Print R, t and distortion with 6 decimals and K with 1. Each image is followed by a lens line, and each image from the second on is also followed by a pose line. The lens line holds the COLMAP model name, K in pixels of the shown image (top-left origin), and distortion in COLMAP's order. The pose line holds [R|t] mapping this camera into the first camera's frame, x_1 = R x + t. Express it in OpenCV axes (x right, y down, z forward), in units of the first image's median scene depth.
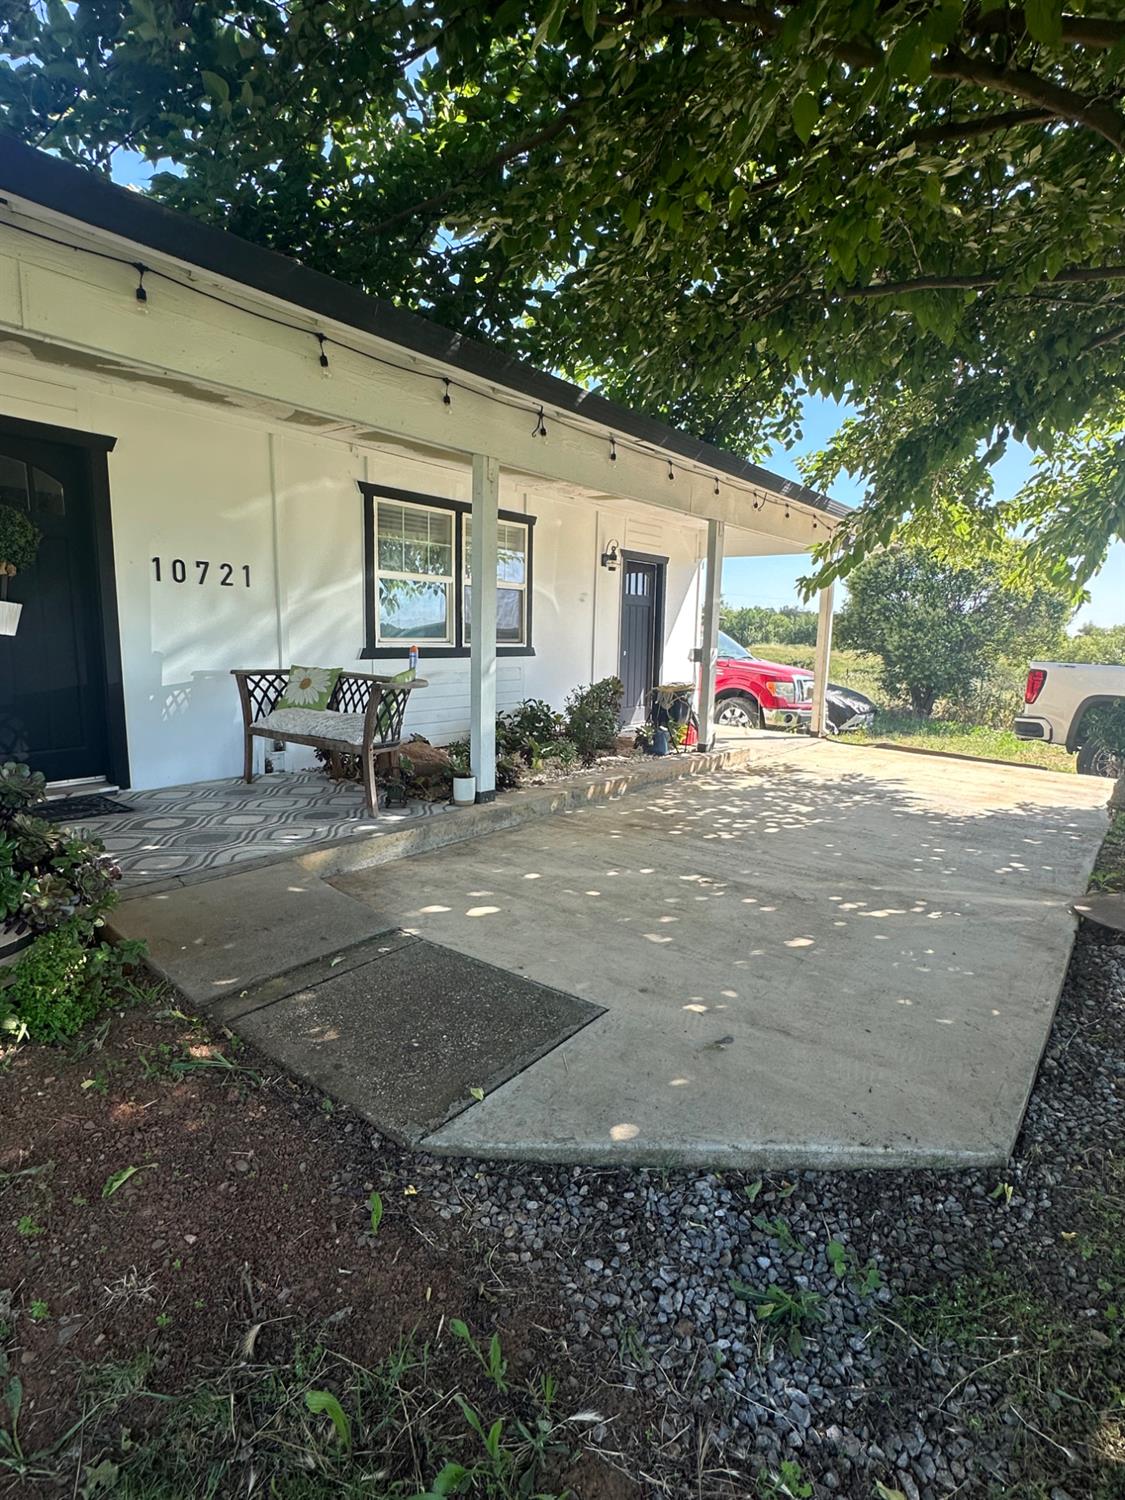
lens RADIAL K [[753.7, 0, 557.0], [0, 753.7, 753.1], [0, 0, 1]] dist [-0.014871, 0.000844]
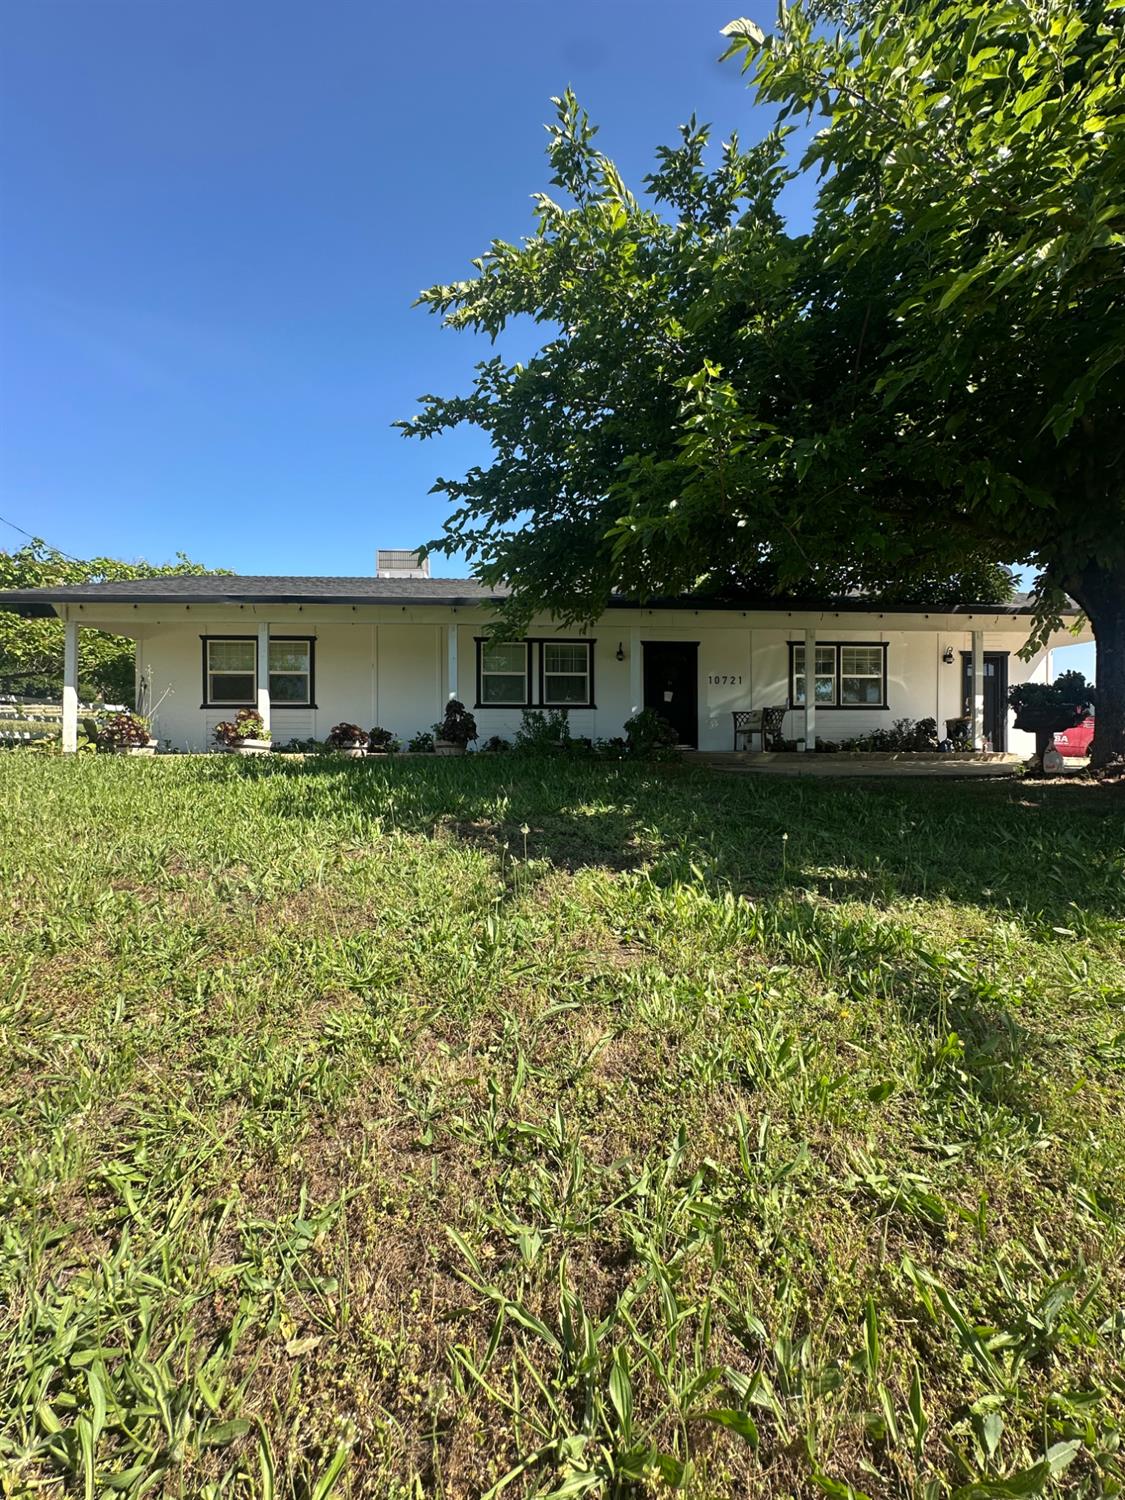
lens RADIAL K [[604.6, 0, 557.4], [0, 604.6, 742.3], [0, 0, 1]] dist [-0.001259, 0.000743]
pose [[0.674658, -0.023169, -0.737767, 0.773545], [-0.100614, 0.987291, -0.123013, 0.334917], [0.731241, 0.157222, 0.663753, -0.953311]]
